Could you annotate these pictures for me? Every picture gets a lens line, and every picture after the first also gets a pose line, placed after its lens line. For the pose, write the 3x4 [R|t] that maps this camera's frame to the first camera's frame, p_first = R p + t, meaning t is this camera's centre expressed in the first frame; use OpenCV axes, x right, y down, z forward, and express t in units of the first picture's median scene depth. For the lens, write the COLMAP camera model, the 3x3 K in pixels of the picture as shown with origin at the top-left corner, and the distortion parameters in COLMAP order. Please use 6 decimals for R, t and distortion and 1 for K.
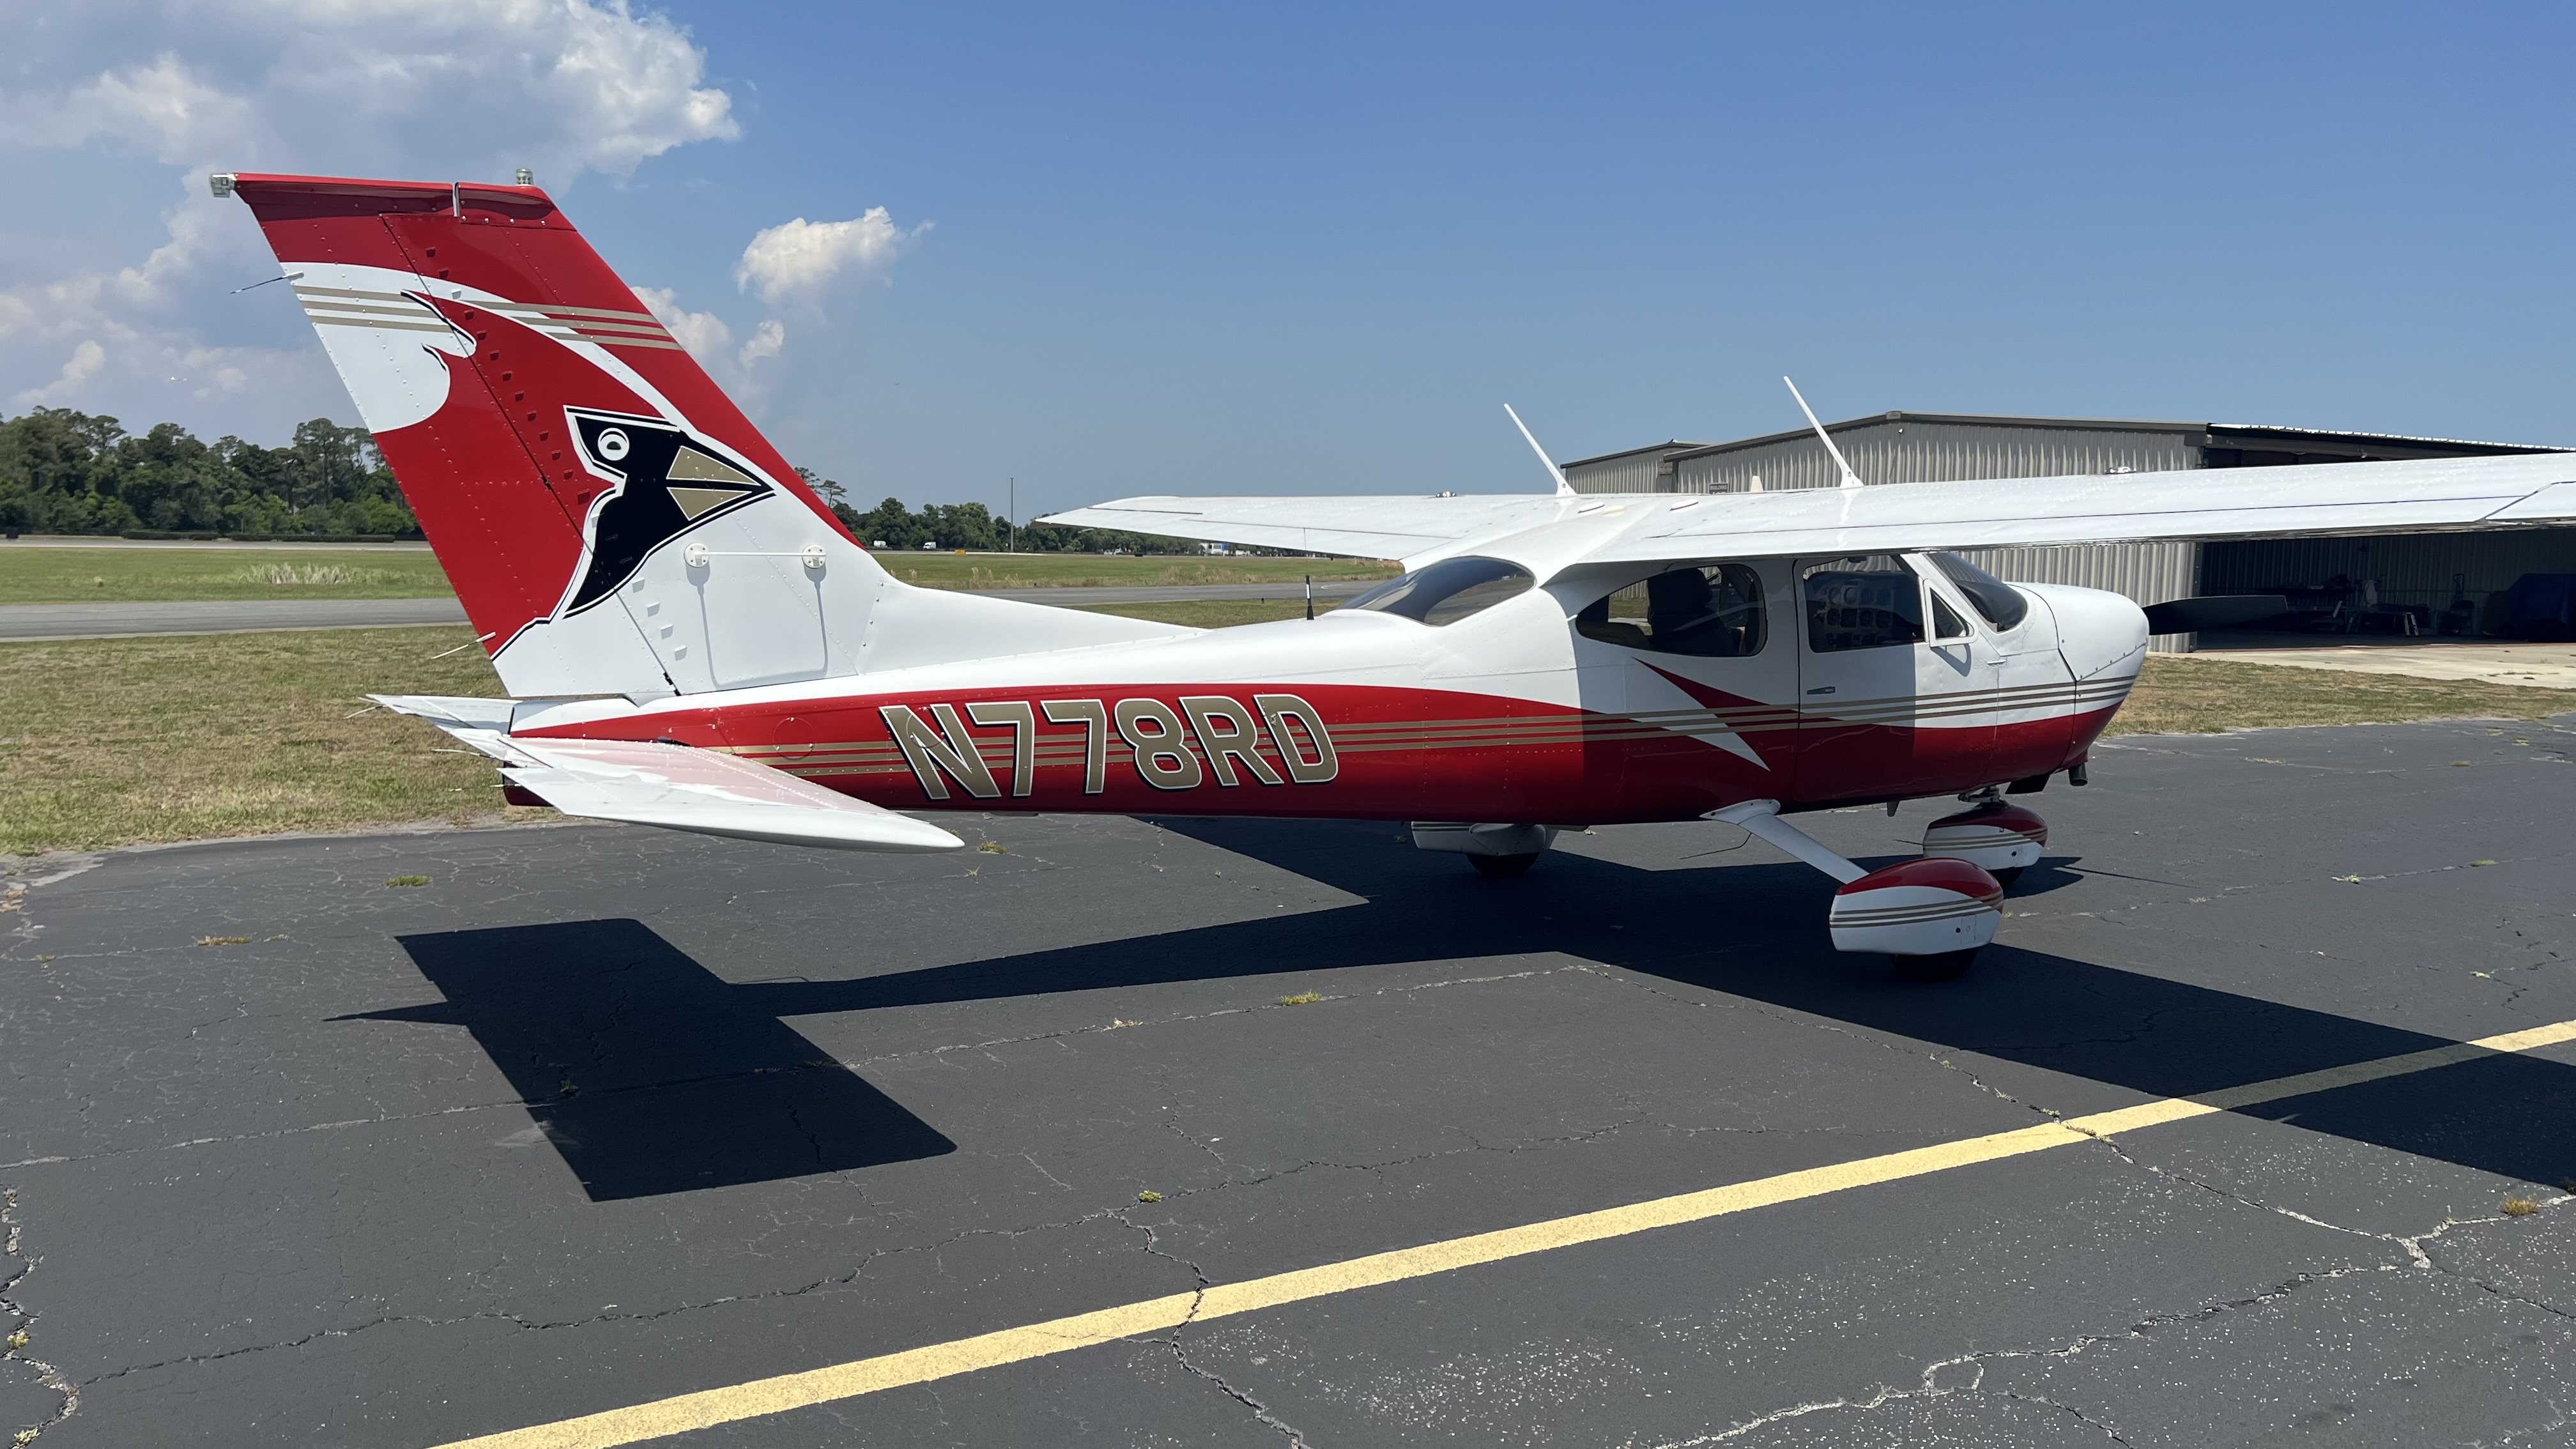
lens RADIAL K [[1958.1, 0, 1306.9], [0, 1958.1, 736.7], [0, 0, 1]] dist [0.106853, -0.161967]
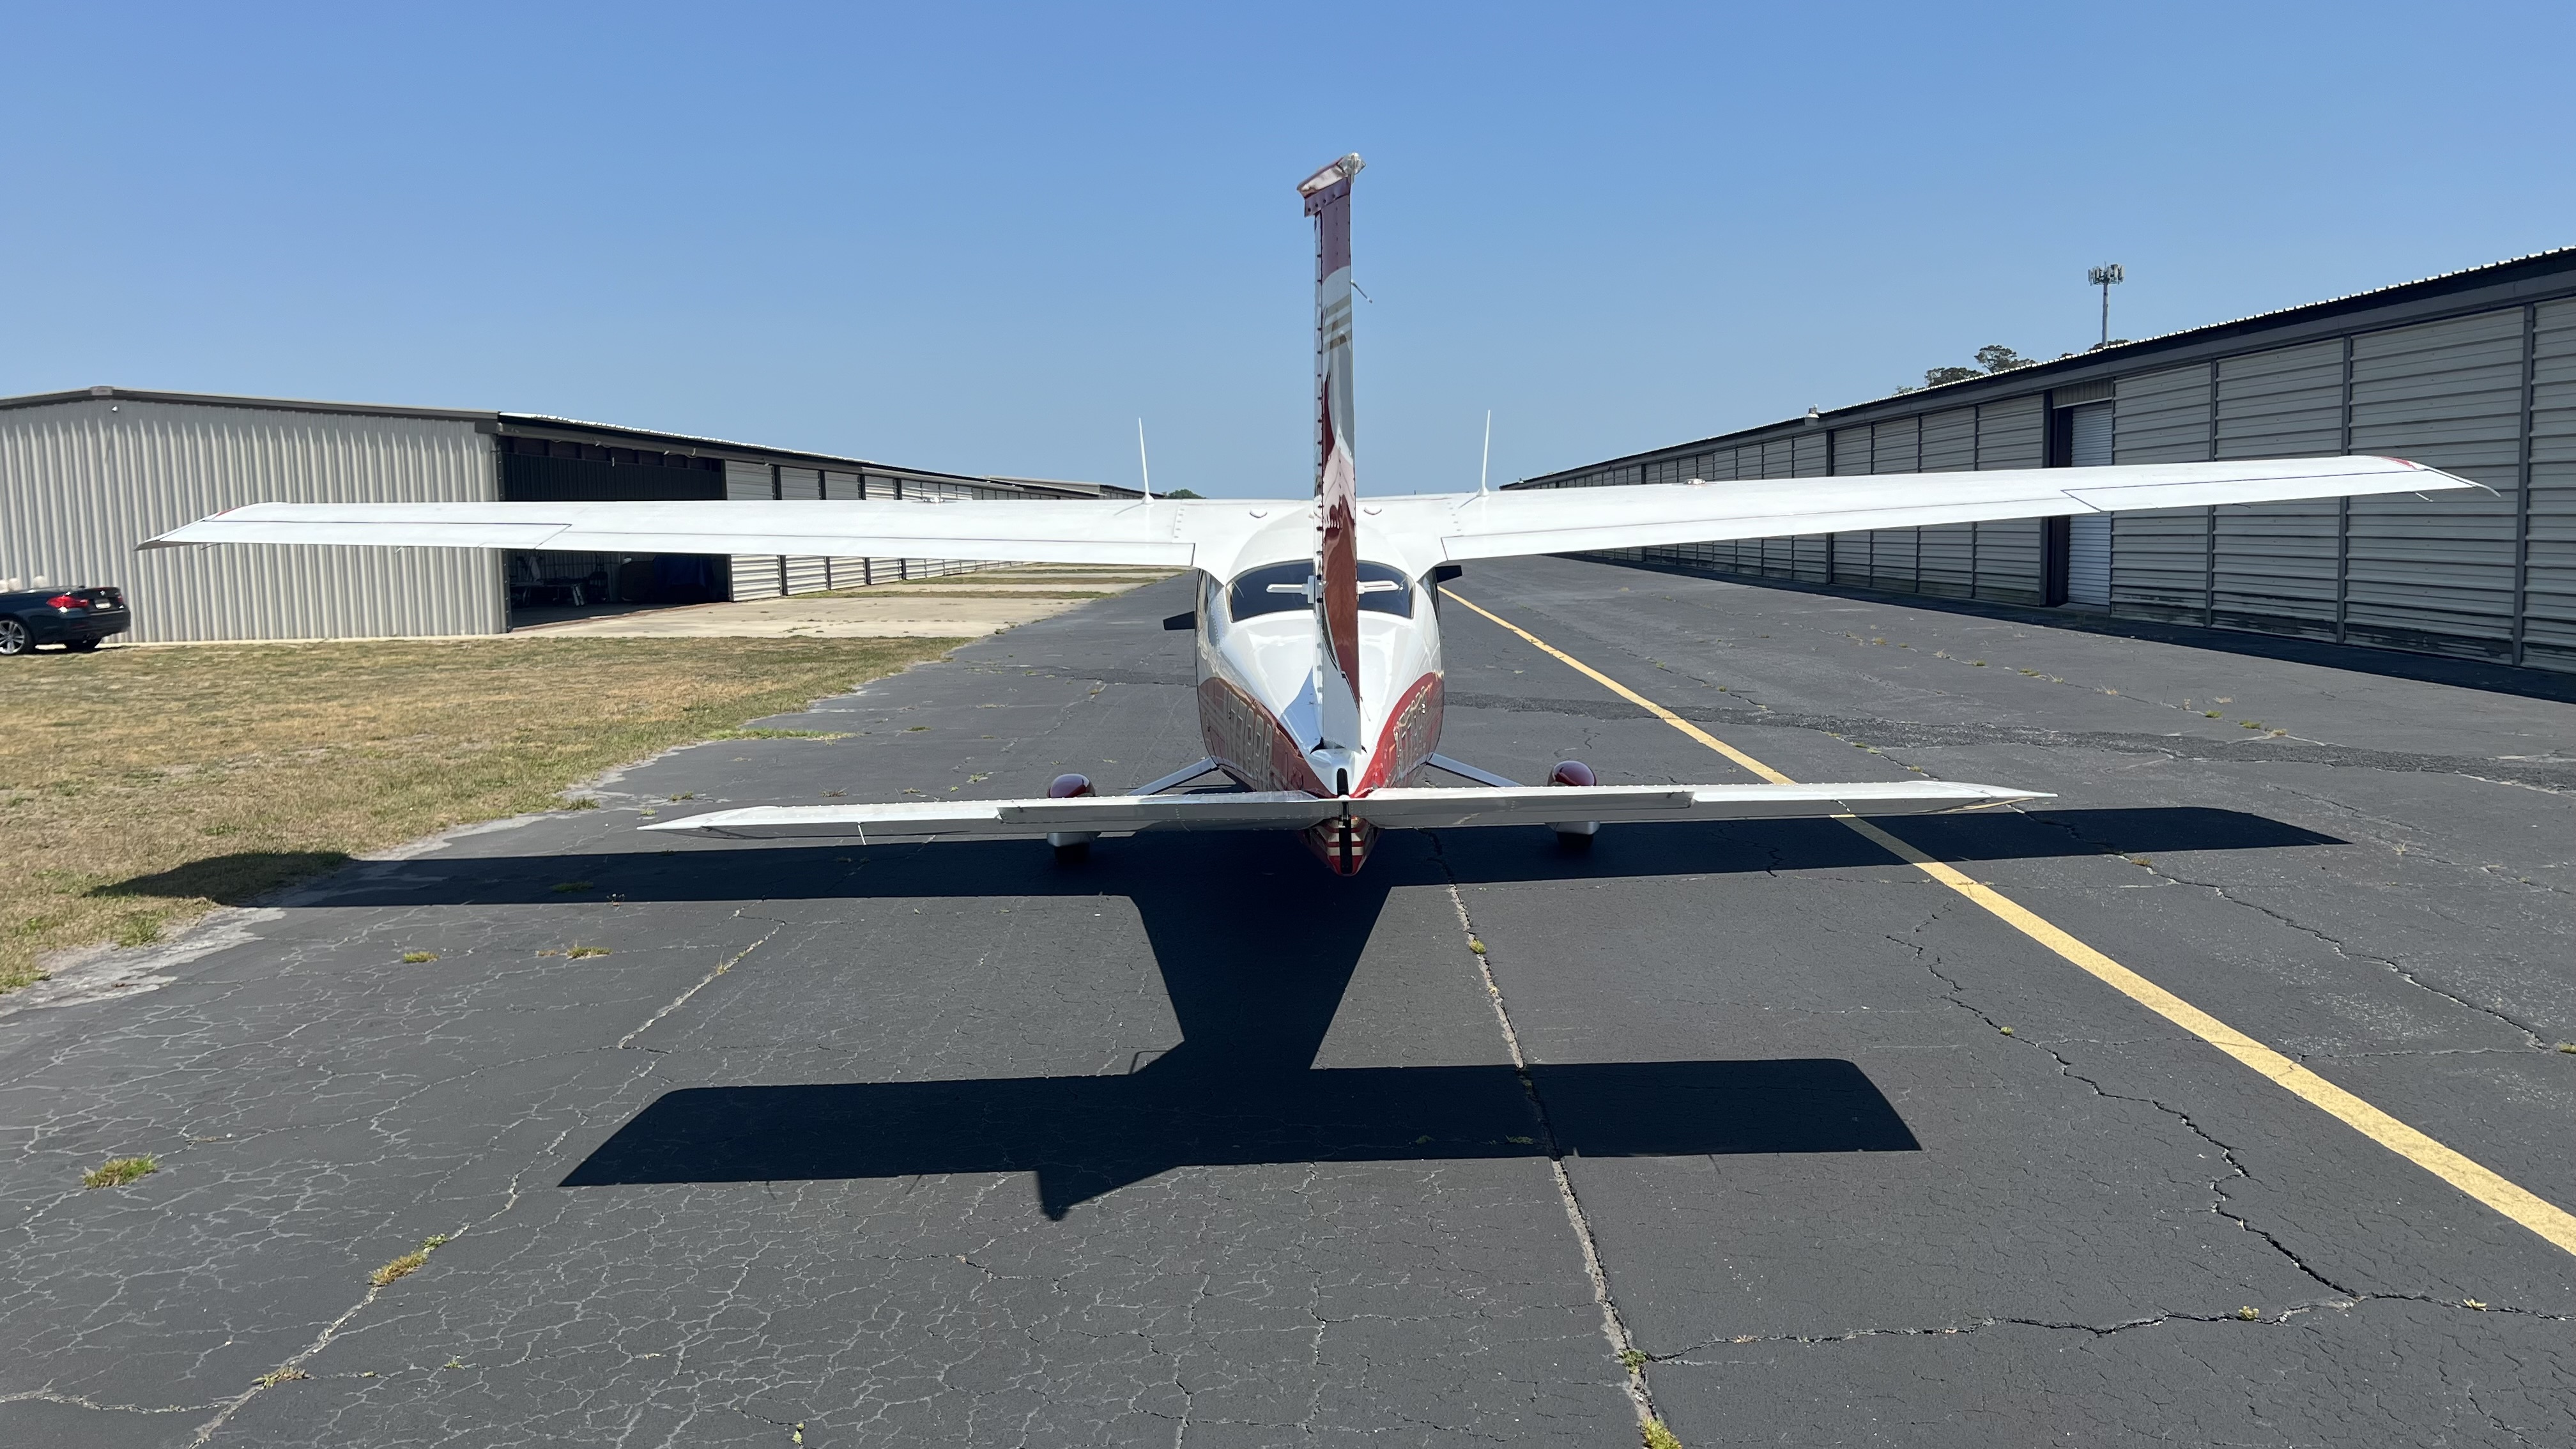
lens RADIAL K [[1982.7, 0, 1292.4], [0, 1982.7, 693.5], [0, 0, 1]] dist [0.048185, -0.047451]
pose [[0.504200, -0.102302, 0.857506, -1.039280], [0.111641, 0.992348, 0.052746, -0.084413], [-0.856341, 0.069138, 0.511763, 0.500850]]
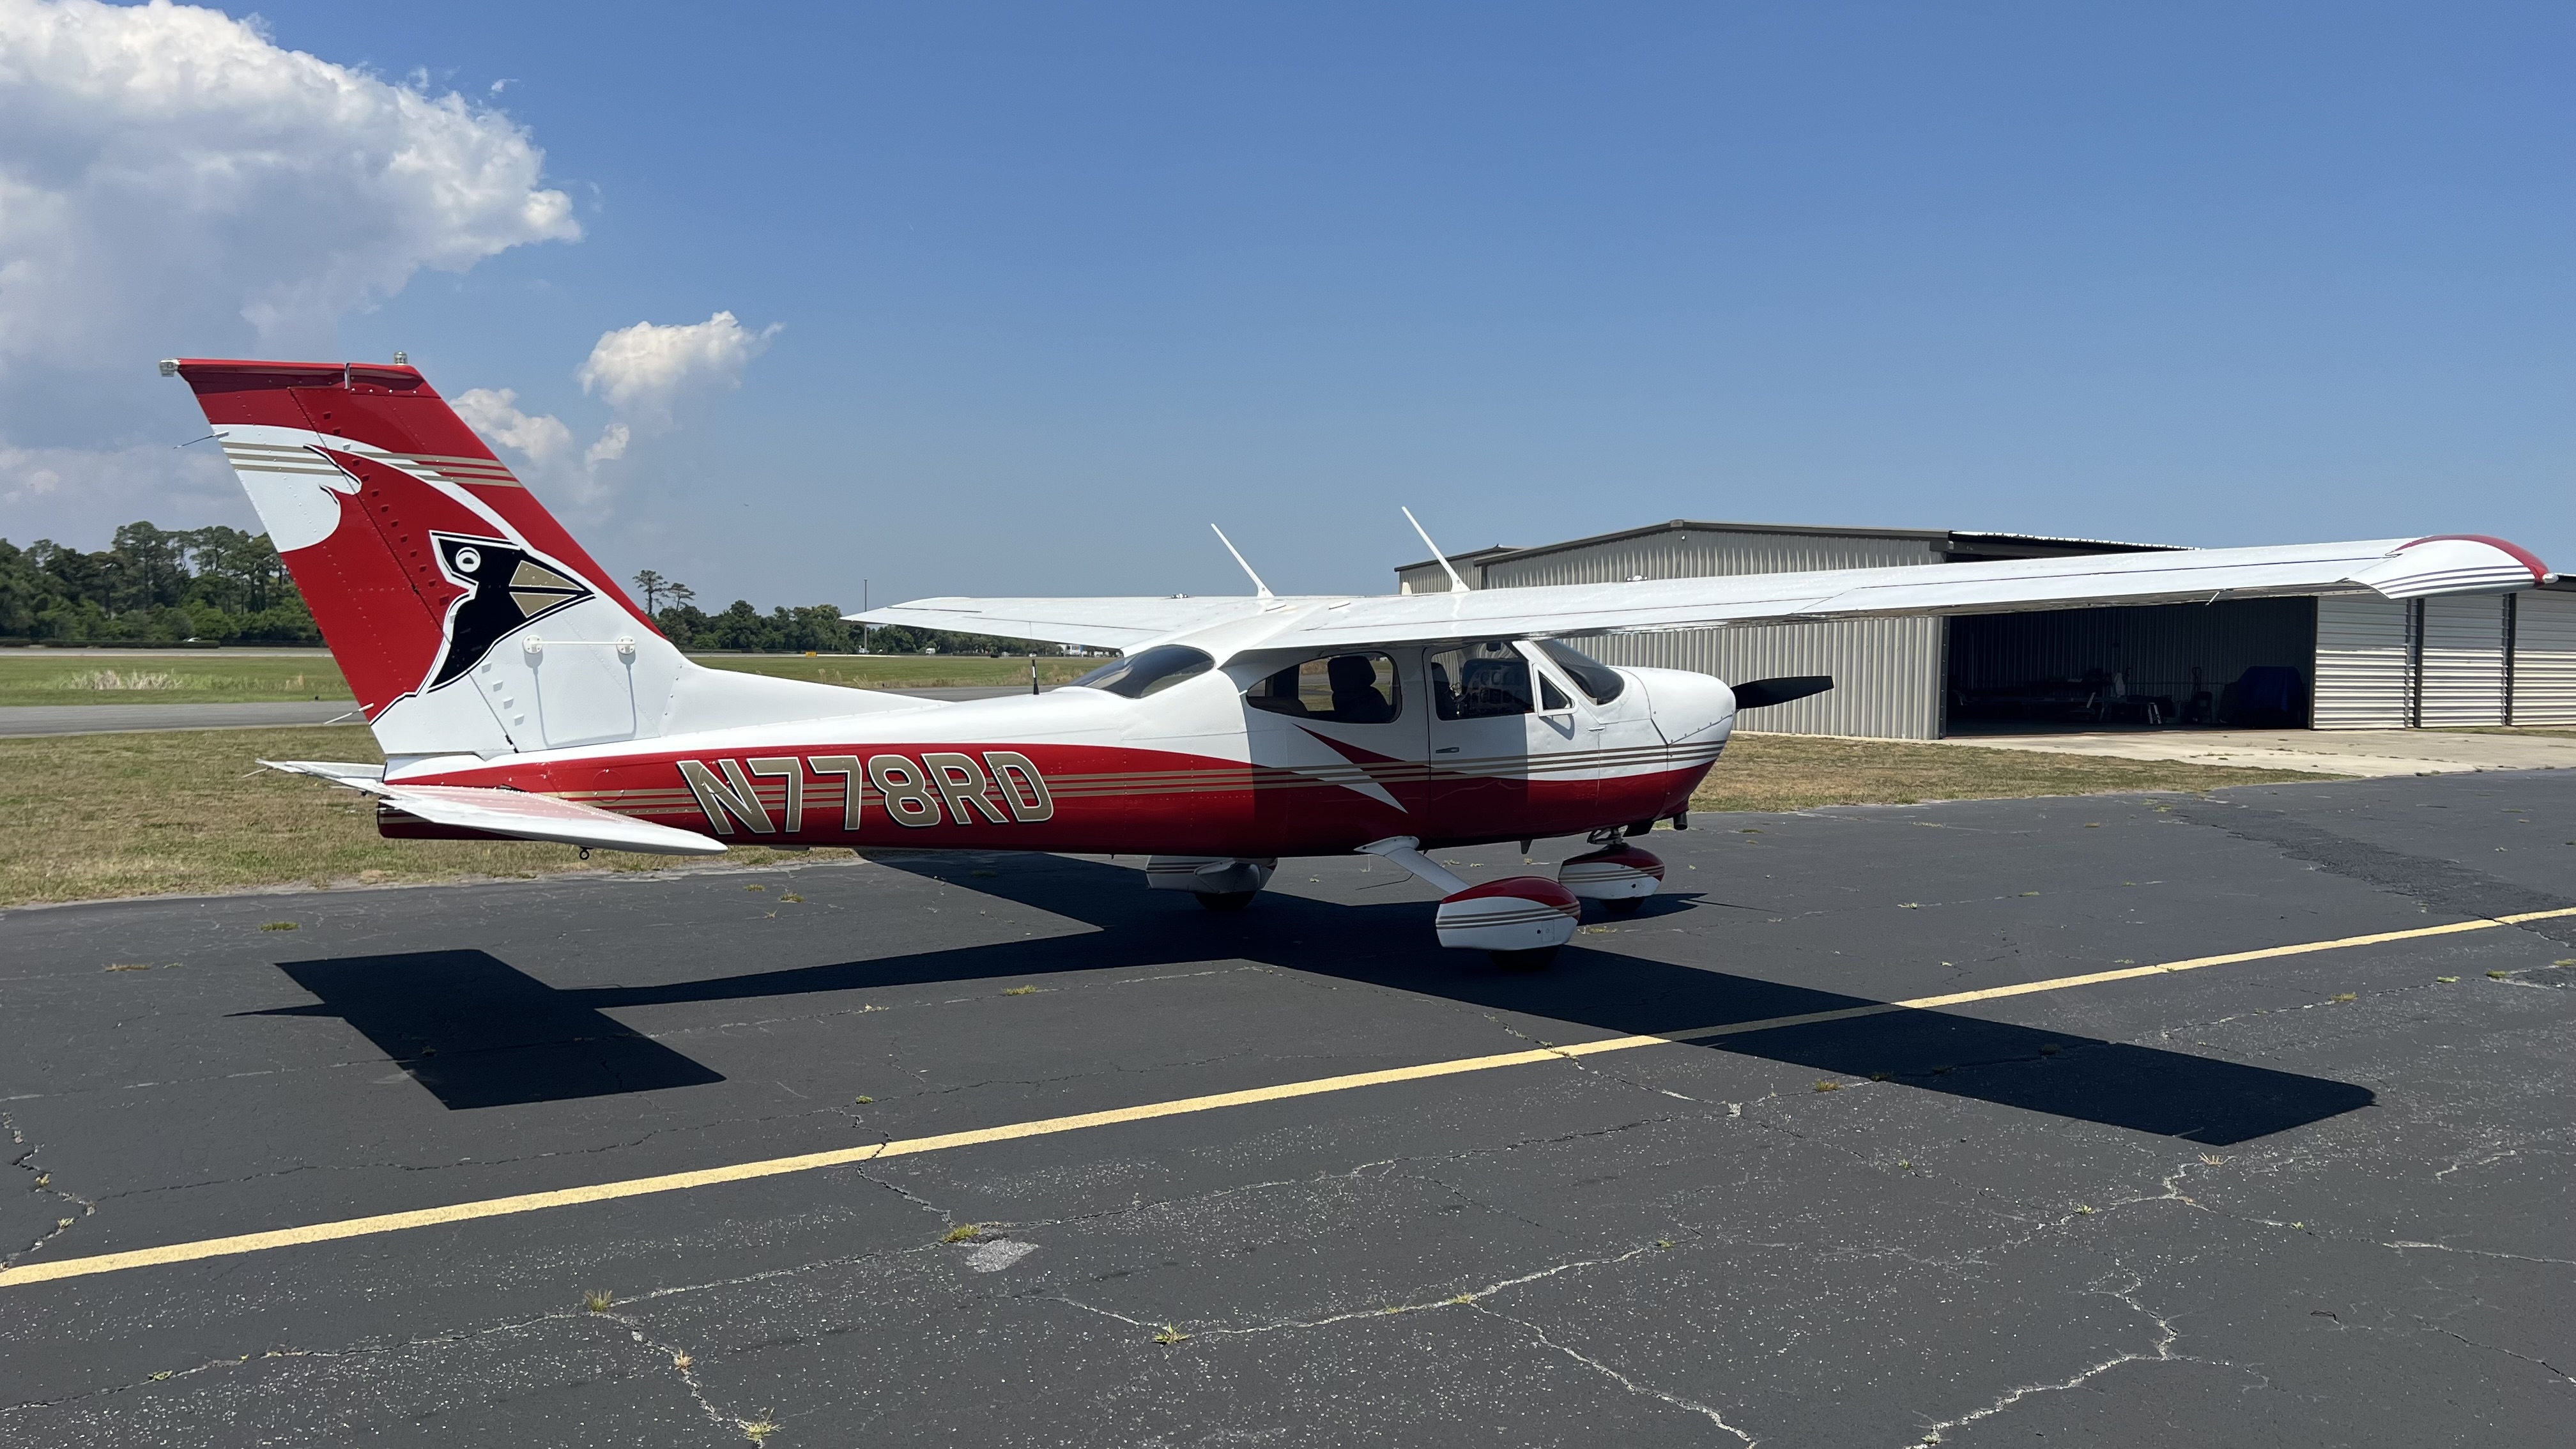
lens RADIAL K [[1958.1, 0, 1306.9], [0, 1958.1, 736.7], [0, 0, 1]] dist [0.106853, -0.161967]
pose [[0.997369, -0.007564, 0.072096, 0.079642], [0.011222, 0.998663, -0.050470, 0.030804], [-0.071618, 0.051146, 0.996120, -0.252695]]
